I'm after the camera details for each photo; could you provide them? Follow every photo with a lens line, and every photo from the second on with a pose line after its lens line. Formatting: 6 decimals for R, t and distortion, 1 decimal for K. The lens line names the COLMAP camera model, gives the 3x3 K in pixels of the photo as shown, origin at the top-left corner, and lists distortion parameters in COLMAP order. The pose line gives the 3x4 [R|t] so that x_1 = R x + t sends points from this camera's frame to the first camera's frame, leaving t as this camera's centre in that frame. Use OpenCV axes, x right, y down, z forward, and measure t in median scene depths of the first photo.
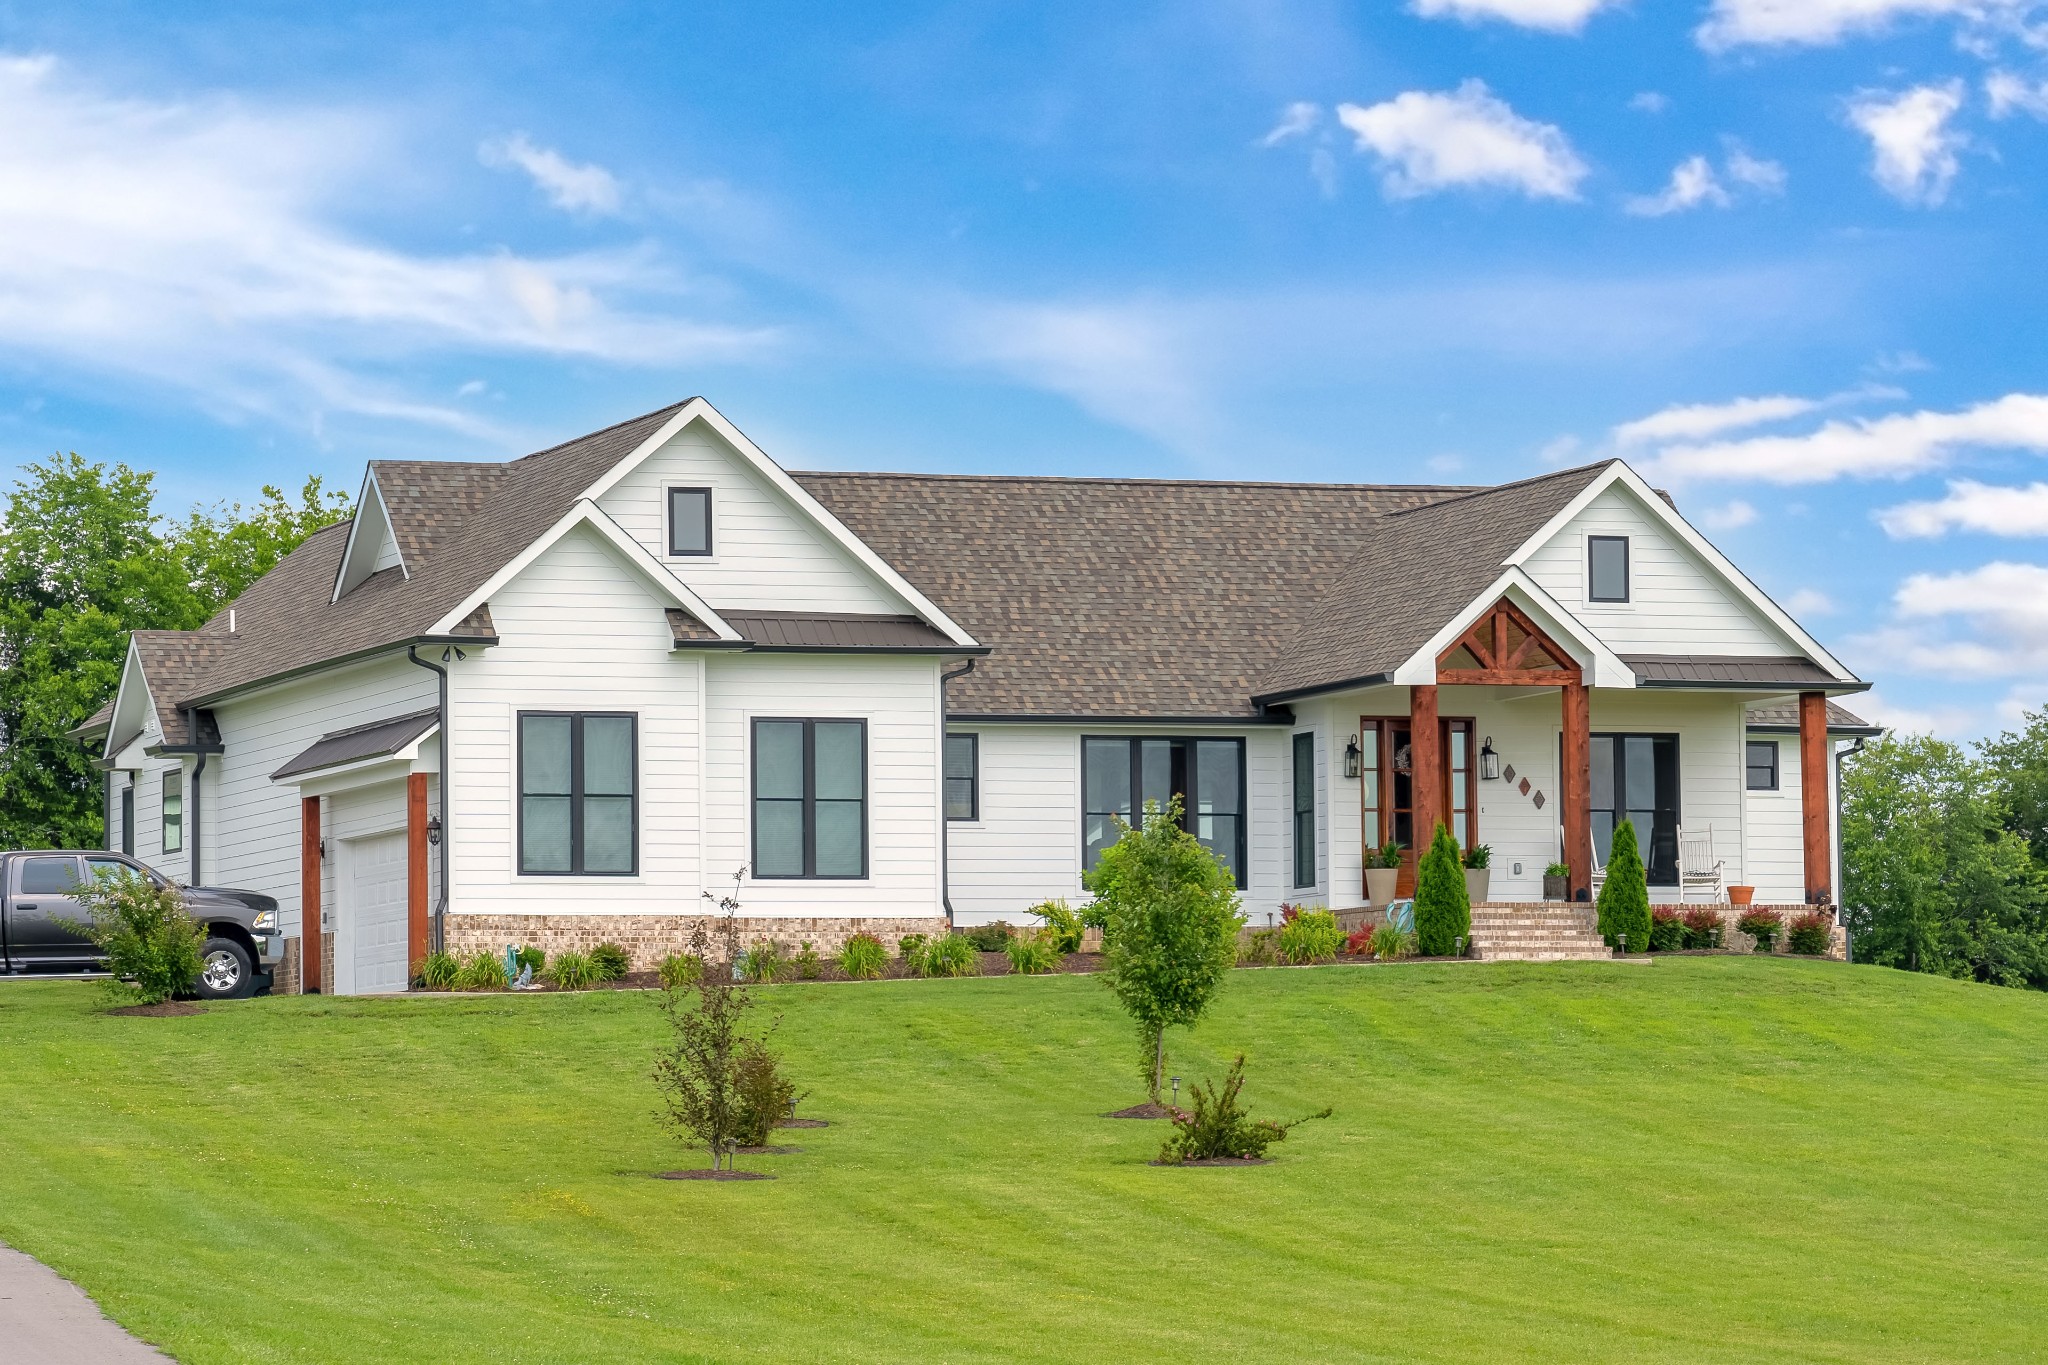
lens RADIAL K [[7543.8, 0, 1141.3], [0, 7543.8, 683.1], [0, 0, 1]] dist [0.029975, 2.471789]
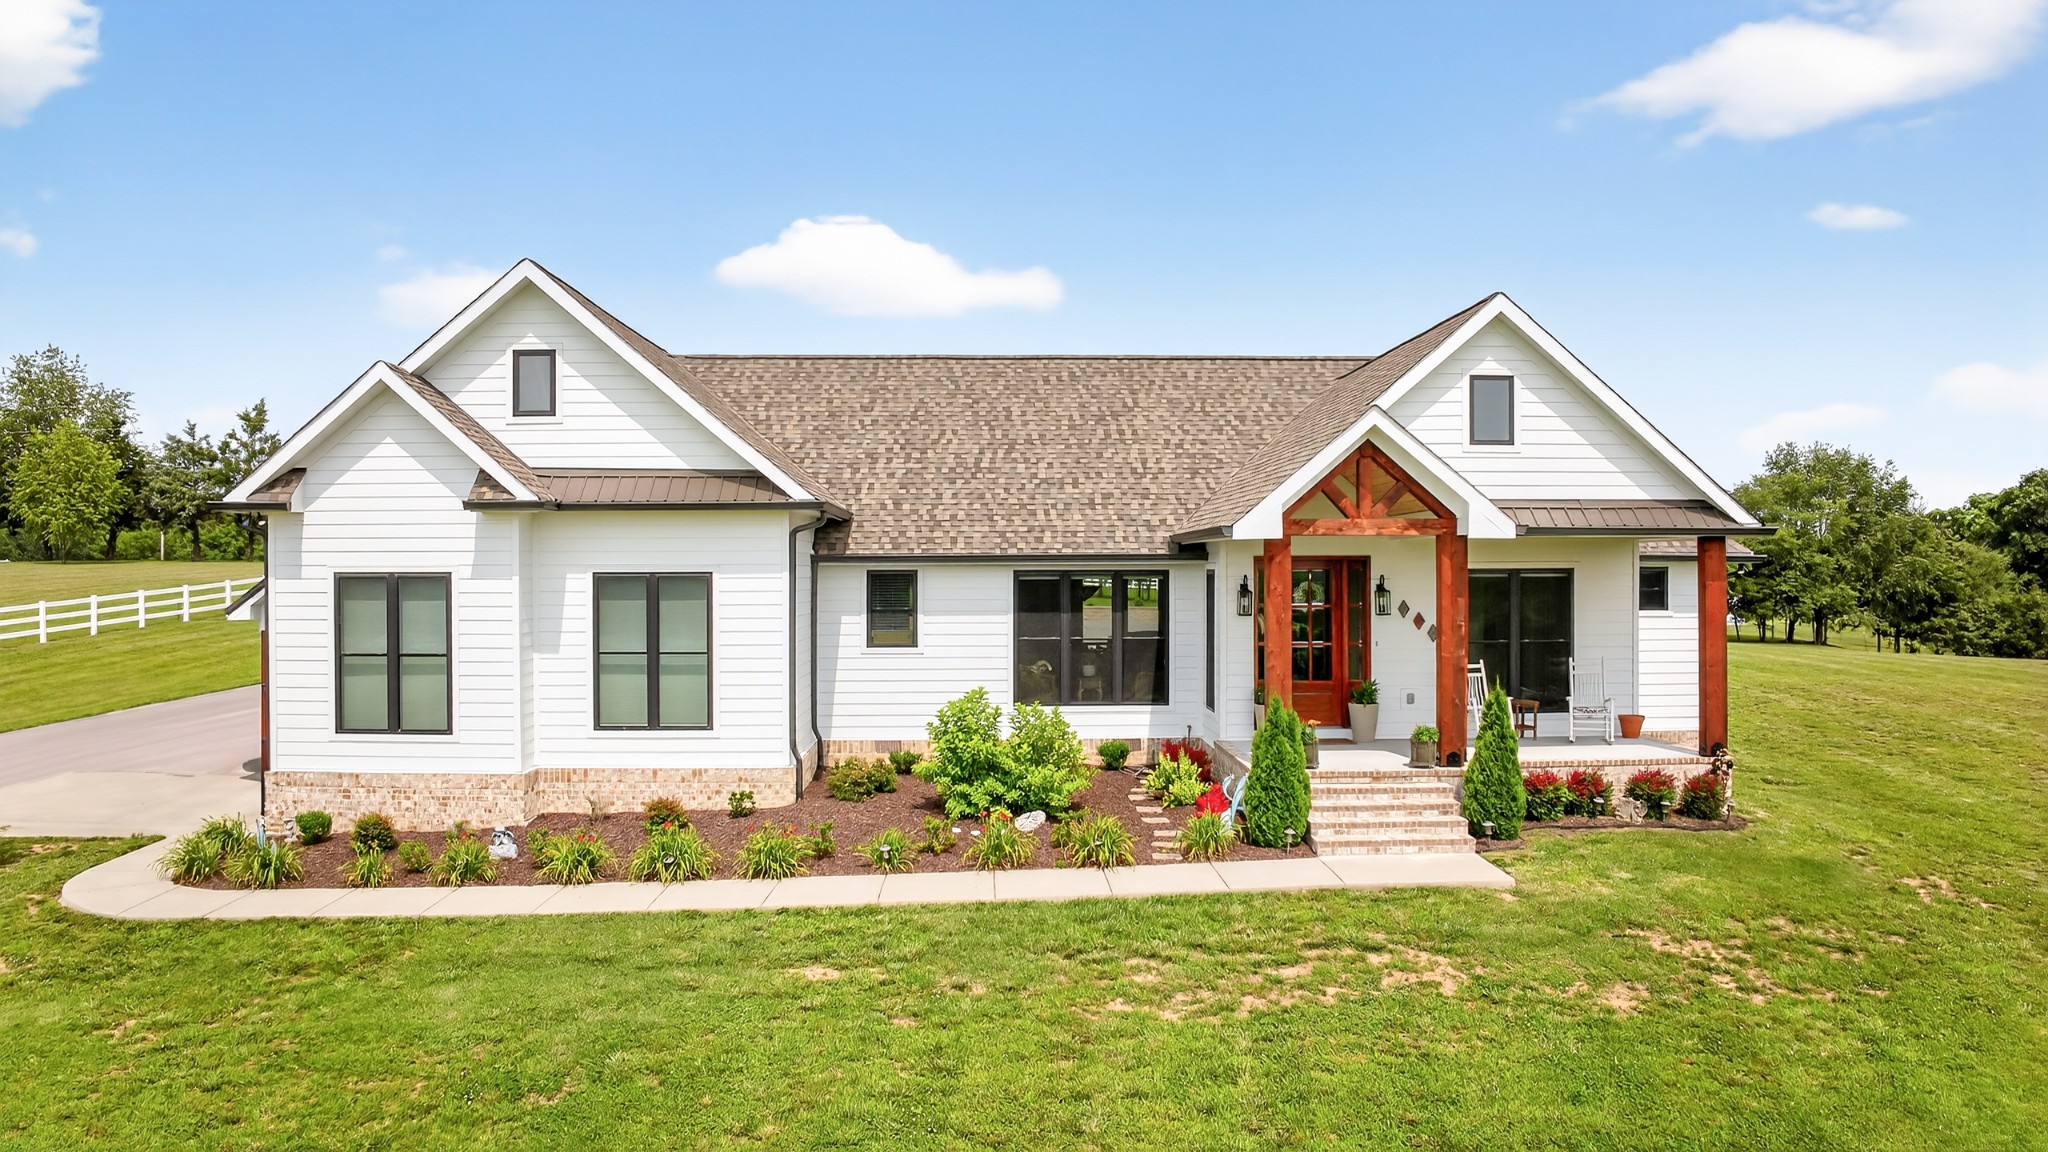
lens RADIAL K [[1439.1, 0, 1024.0], [0, 1439.1, 576.0], [0, 0, 1]] dist [-0.088775, -0.046381]
pose [[0.947201, 0.010491, -0.320468, 0.064197], [0.013714, 0.997224, 0.073180, -0.008230], [0.320346, -0.073711, 0.944428, 0.814606]]
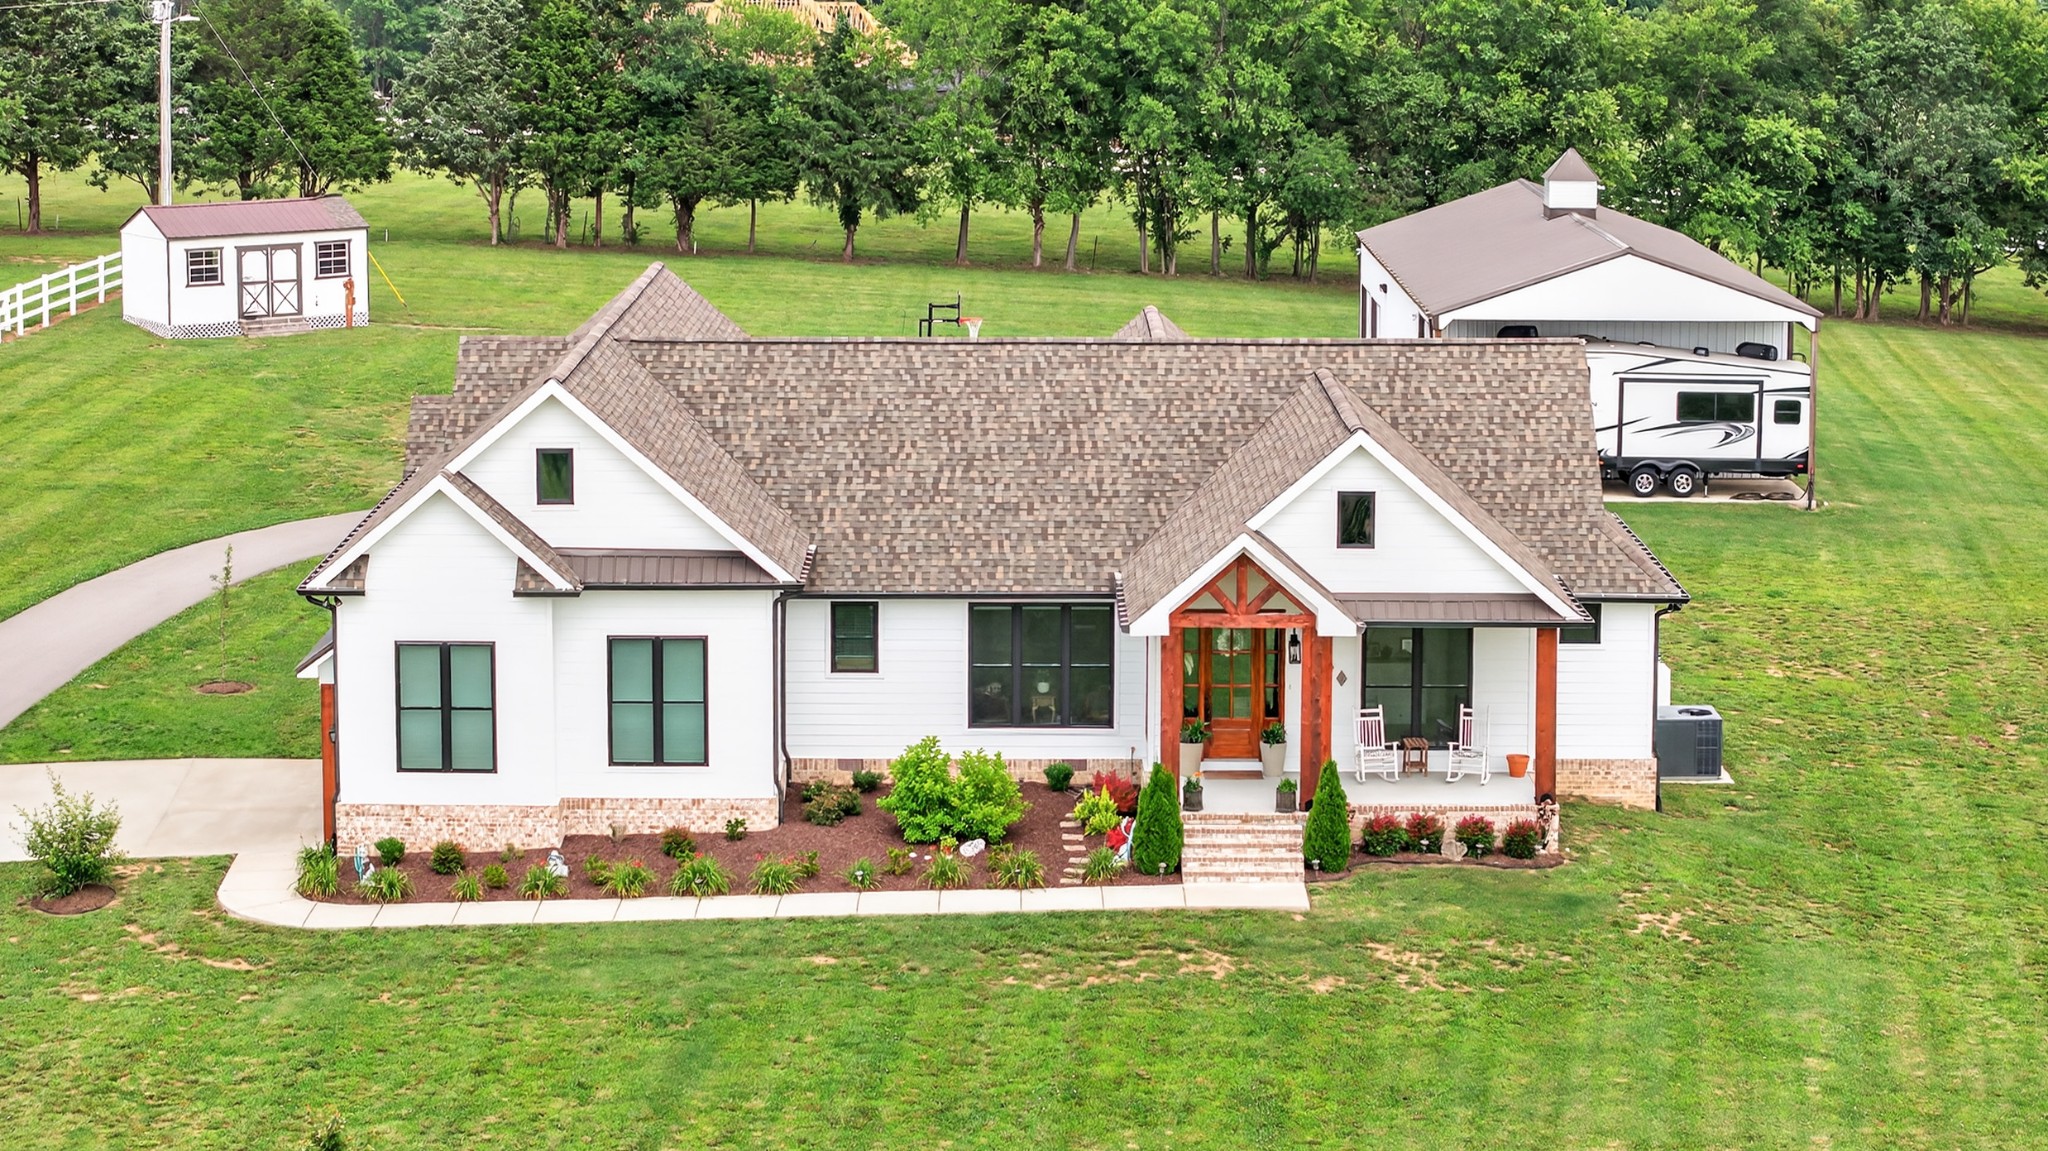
lens RADIAL K [[4199.1, 0, 1024.0], [0, 4199.1, 575.5], [0, 0, 1]] dist [-0.176804, 0.561760]
pose [[0.938545, 0.071043, -0.337765, 0.232428], [0.009601, 0.972836, 0.231297, -0.156282], [0.345022, -0.220325, 0.912369, 0.399512]]
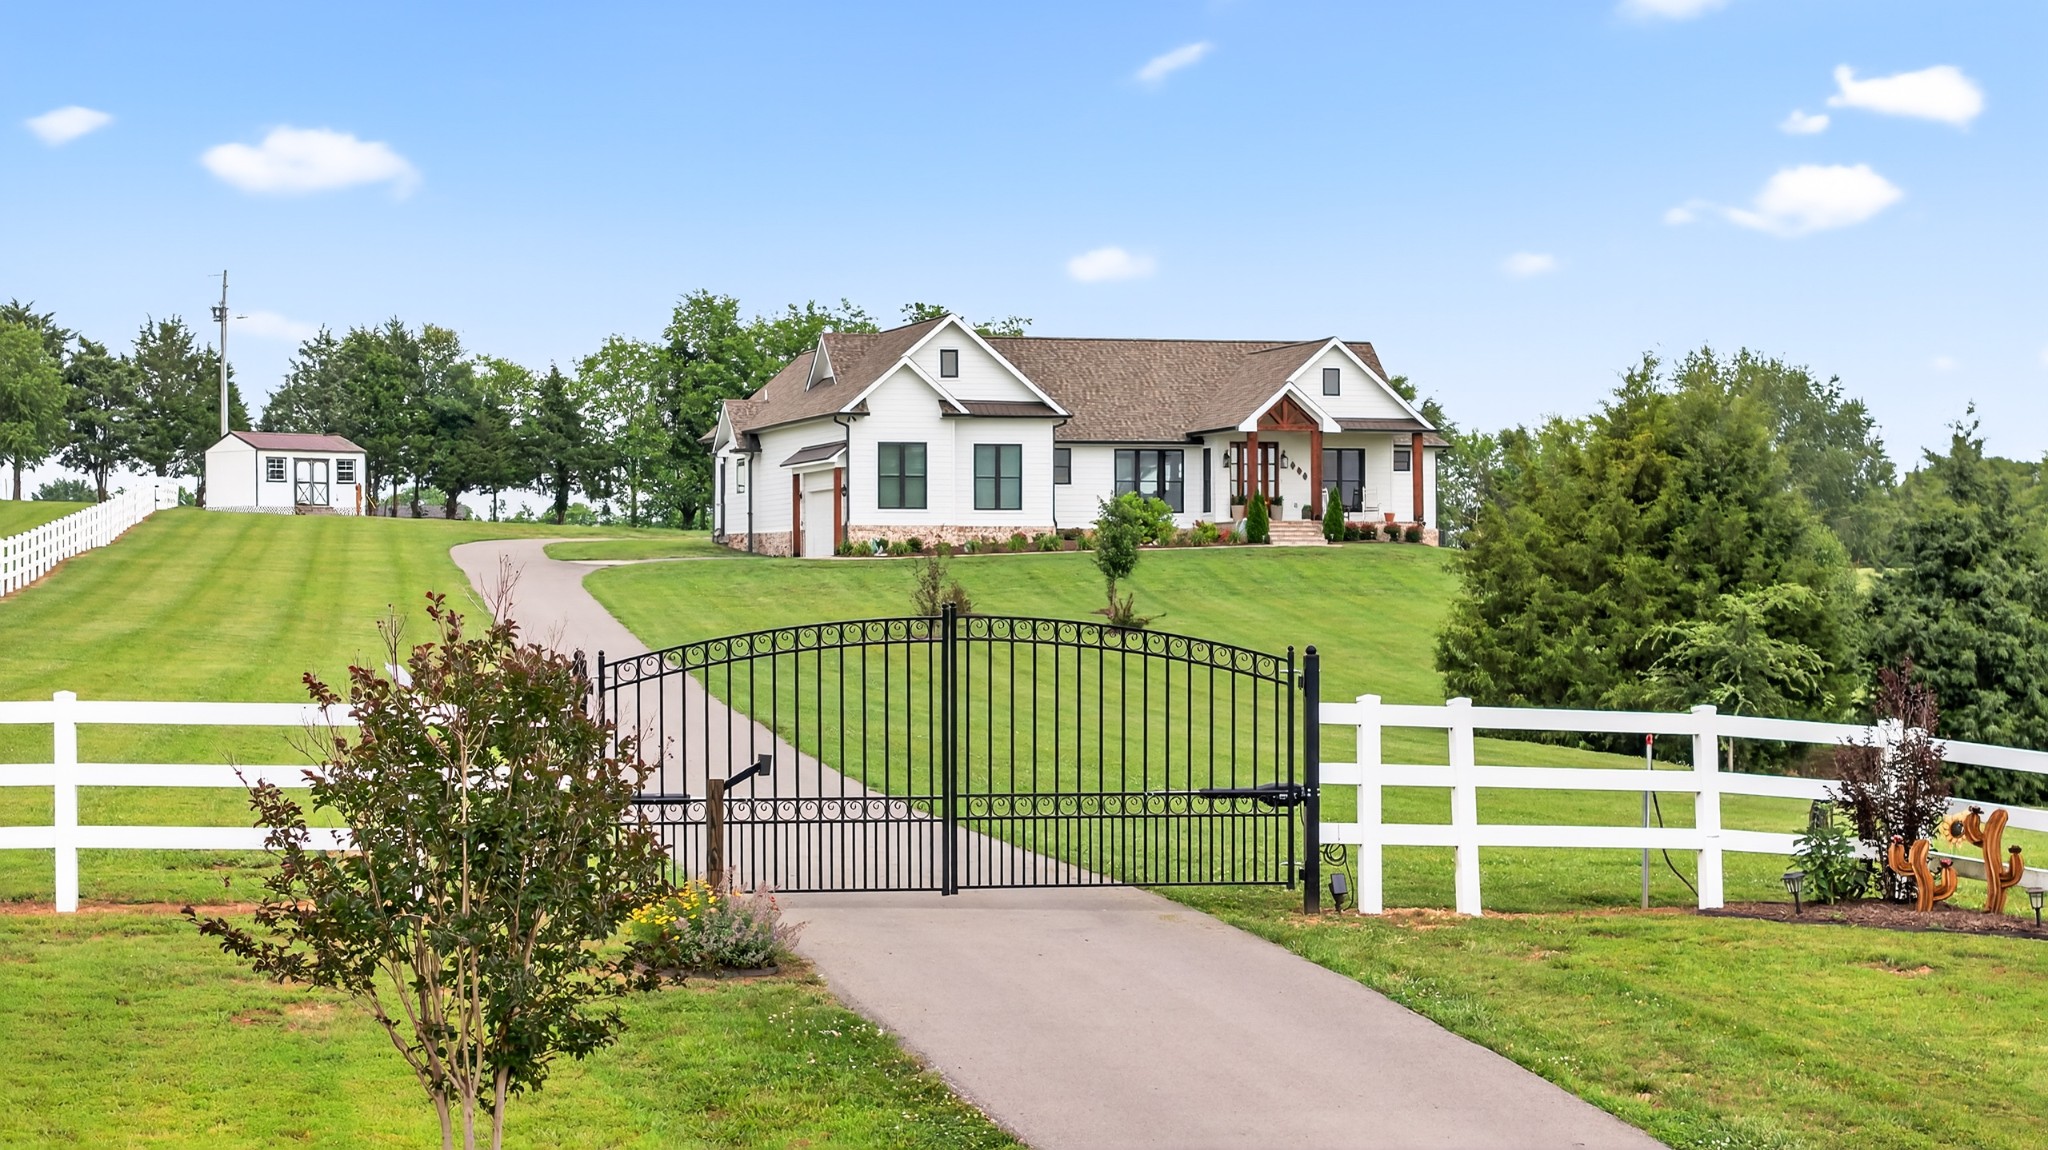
lens RADIAL K [[4116.3, 0, 1024.0], [0, 4116.3, 575.0], [0, 0, 1]] dist [-0.180133, 0.095209]
pose [[0.997968, 0.006430, -0.063387, 0.047890], [-0.002818, 0.998376, 0.056903, -0.028202], [0.063650, -0.056609, 0.996365, -0.320100]]
